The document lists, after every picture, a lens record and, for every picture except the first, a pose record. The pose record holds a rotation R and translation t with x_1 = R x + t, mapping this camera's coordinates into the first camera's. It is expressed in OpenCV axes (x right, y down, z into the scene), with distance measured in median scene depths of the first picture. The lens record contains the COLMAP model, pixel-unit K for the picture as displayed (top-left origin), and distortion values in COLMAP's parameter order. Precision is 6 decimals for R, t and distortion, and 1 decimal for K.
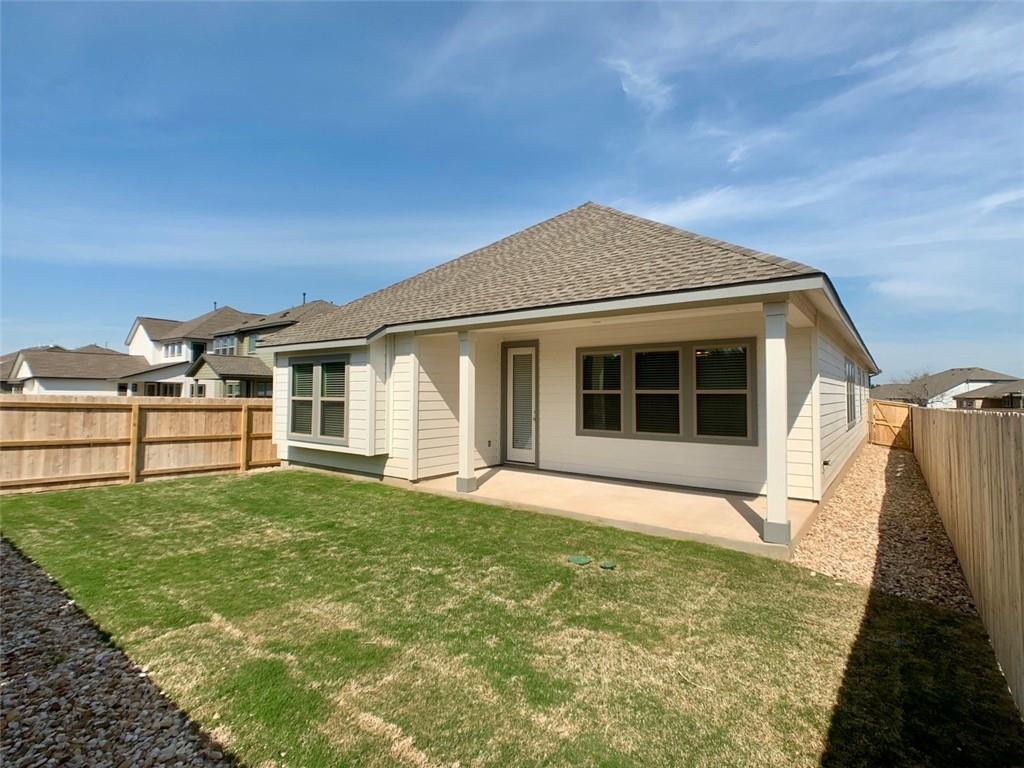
lens RADIAL K [[504.8, 0, 524.9], [0, 504.8, 369.0], [0, 0, 1]] dist [-0.032992, 0.016639]
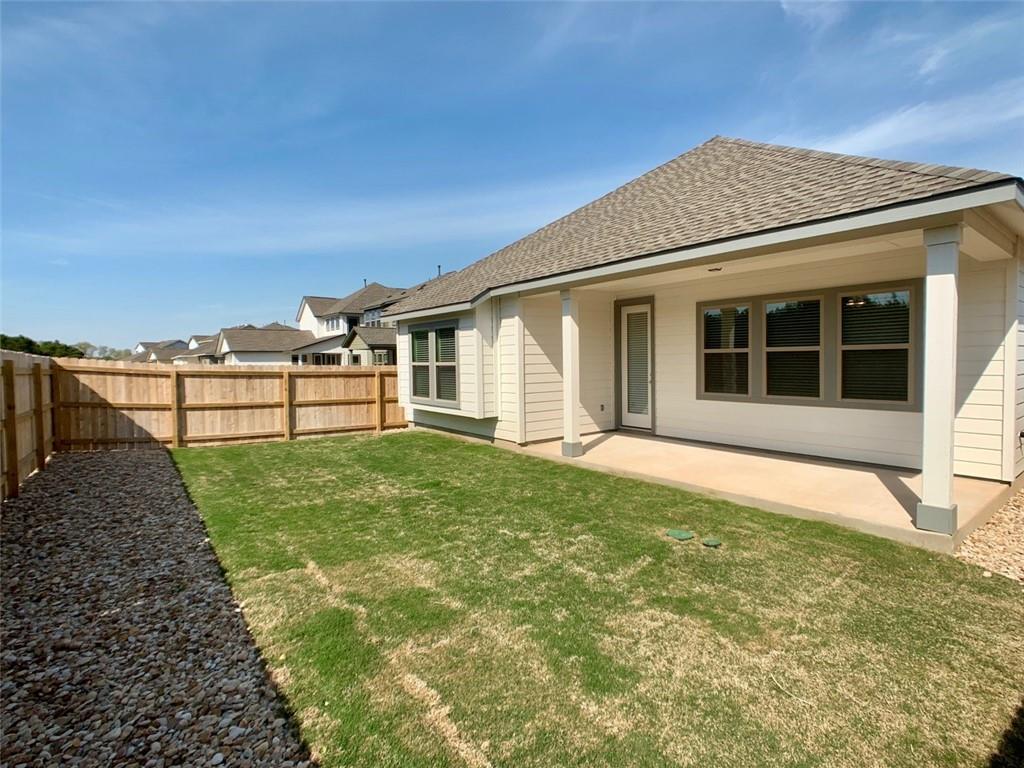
lens RADIAL K [[509.5, 0, 520.7], [0, 509.5, 377.5], [0, 0, 1]] dist [-0.035036, 0.018657]
pose [[0.964019, -0.009259, -0.265670, 0.080311], [0.032232, 0.996091, 0.082242, 0.014509], [0.263871, -0.087846, 0.960550, 0.074527]]
